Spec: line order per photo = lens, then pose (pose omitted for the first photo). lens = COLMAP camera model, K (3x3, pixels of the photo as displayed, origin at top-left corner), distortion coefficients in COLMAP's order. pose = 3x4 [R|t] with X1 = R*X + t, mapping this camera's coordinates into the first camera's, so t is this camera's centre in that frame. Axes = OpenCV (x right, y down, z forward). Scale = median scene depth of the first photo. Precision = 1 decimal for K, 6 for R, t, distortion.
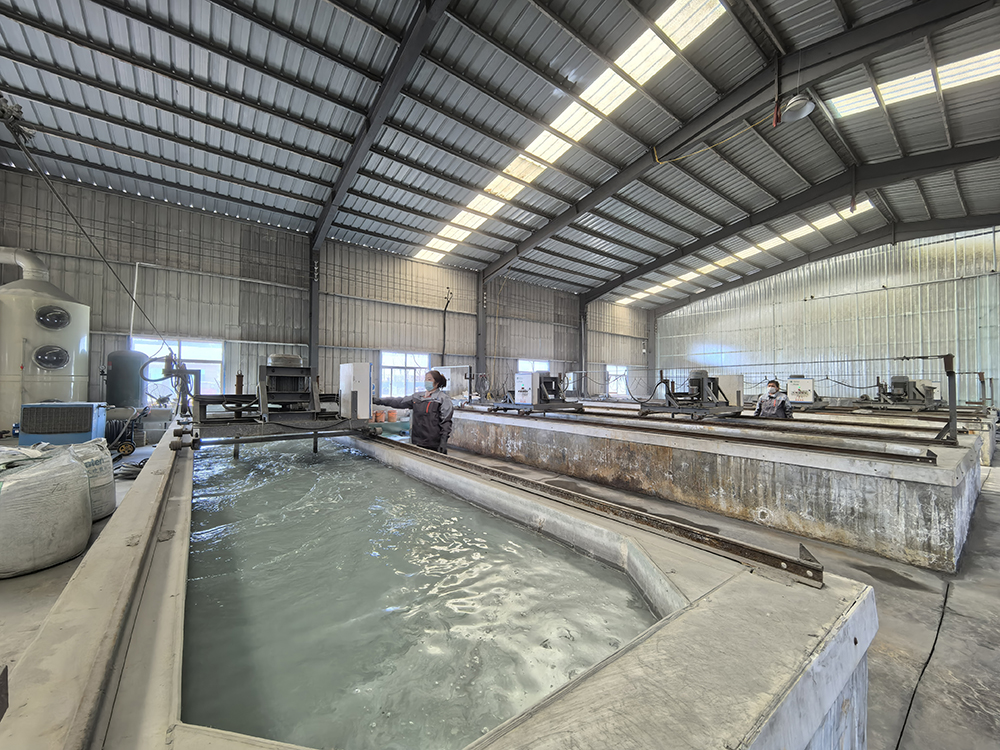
lens RADIAL K [[397.4, 0, 500.0], [0, 397.4, 375.0], [0, 0, 1]] dist [0.000251, 0.000023]
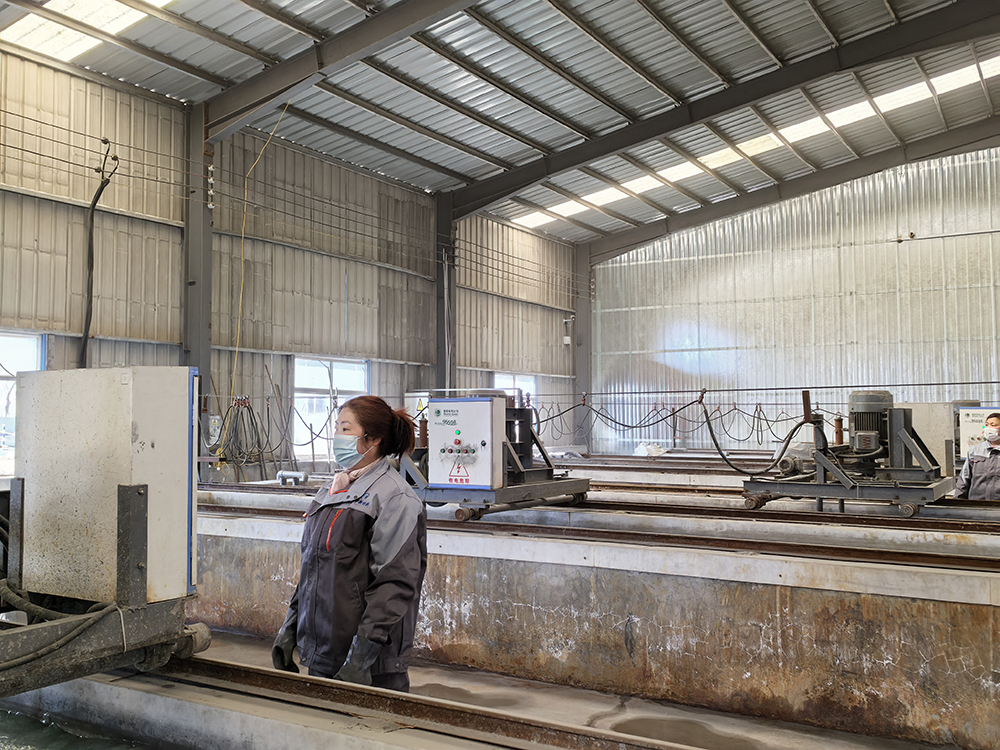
lens RADIAL K [[954.0, 0, 500.0], [0, 954.0, 375.0], [0, 0, 1]] dist [0.032306, -0.005451]
pose [[0.931518, 0.008115, 0.363605, -0.104154], [-0.000569, 0.999782, -0.020856, -0.003612], [-0.363695, 0.019221, 0.931320, 0.112505]]
